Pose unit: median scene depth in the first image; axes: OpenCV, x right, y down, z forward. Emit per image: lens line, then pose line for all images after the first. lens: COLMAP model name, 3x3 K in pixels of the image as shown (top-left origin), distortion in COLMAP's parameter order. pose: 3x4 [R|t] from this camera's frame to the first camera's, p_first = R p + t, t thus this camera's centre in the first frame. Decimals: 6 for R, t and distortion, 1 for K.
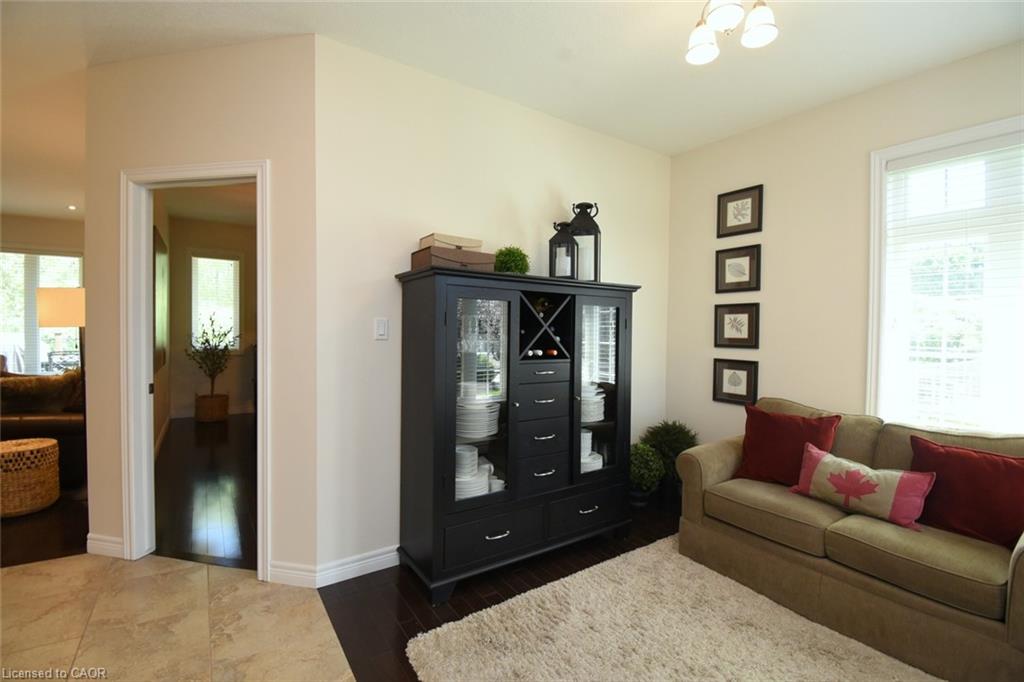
lens RADIAL K [[449.6, 0, 507.7], [0, 449.6, 340.3], [0, 0, 1]] dist [0.018684, -0.026377]
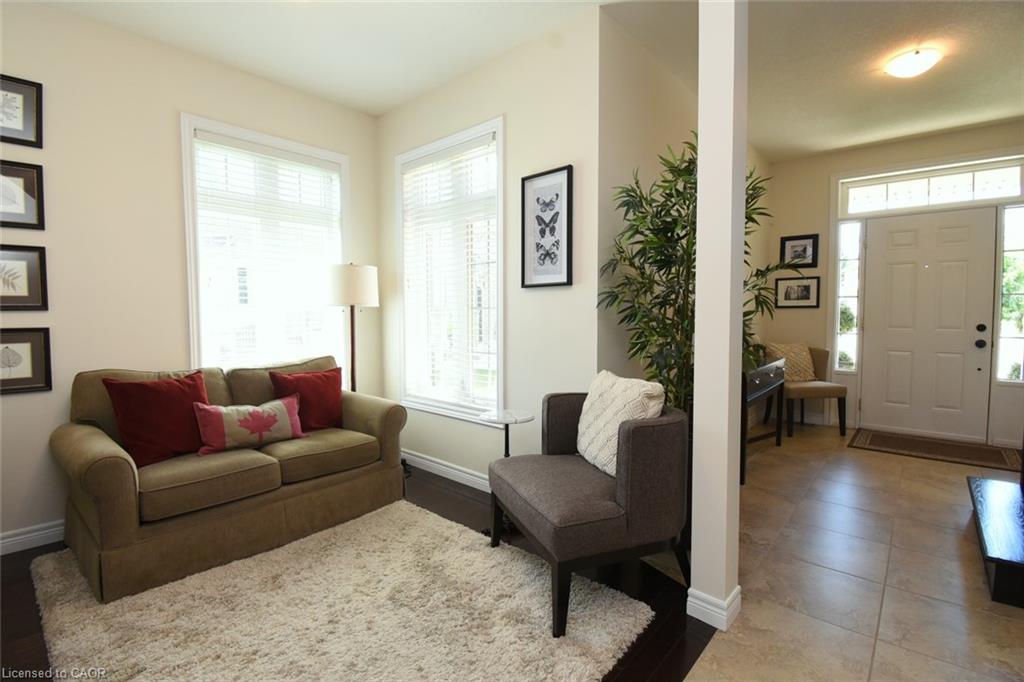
lens RADIAL K [[458.3, 0, 504.9], [0, 458.3, 334.0], [0, 0, 1]] dist [0.000901, -0.016368]
pose [[-0.238051, -0.056393, 0.969614, -0.414305], [0.027080, 0.997539, 0.064666, 0.038204], [-0.970875, 0.041651, -0.235939, 0.576832]]
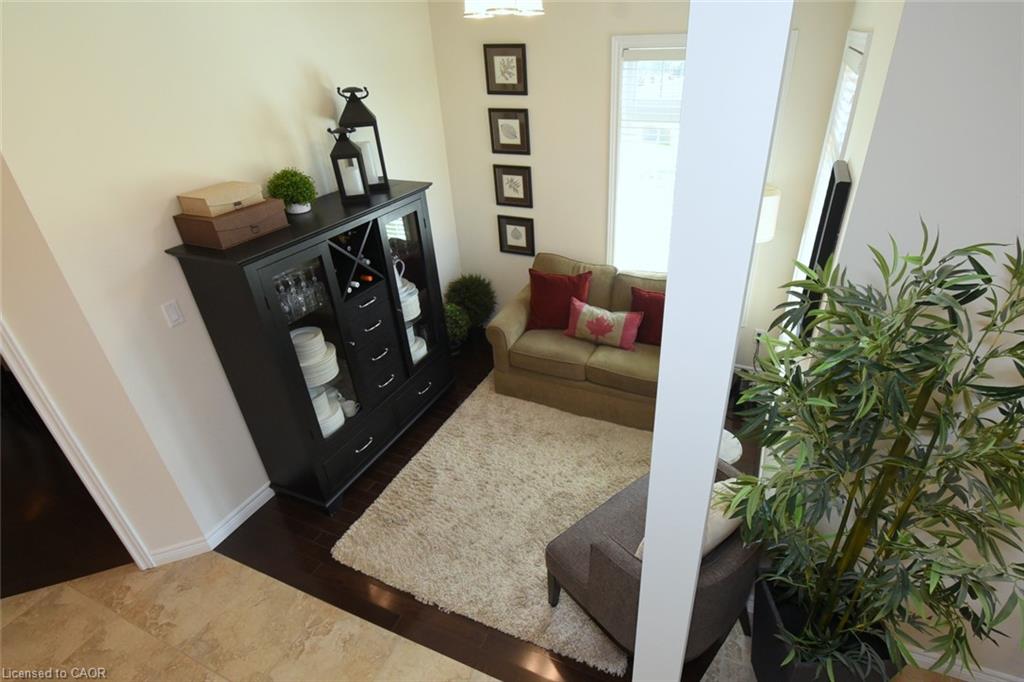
lens RADIAL K [[522.7, 0, 551.8], [0, 522.7, 339.7], [0, 0, 1]] dist [0.020726, -0.026145]
pose [[0.835522, -0.308536, 0.454652, -0.140467], [0.050806, 0.867295, 0.495196, -0.437705], [-0.547103, -0.390648, 0.740319, -0.178757]]
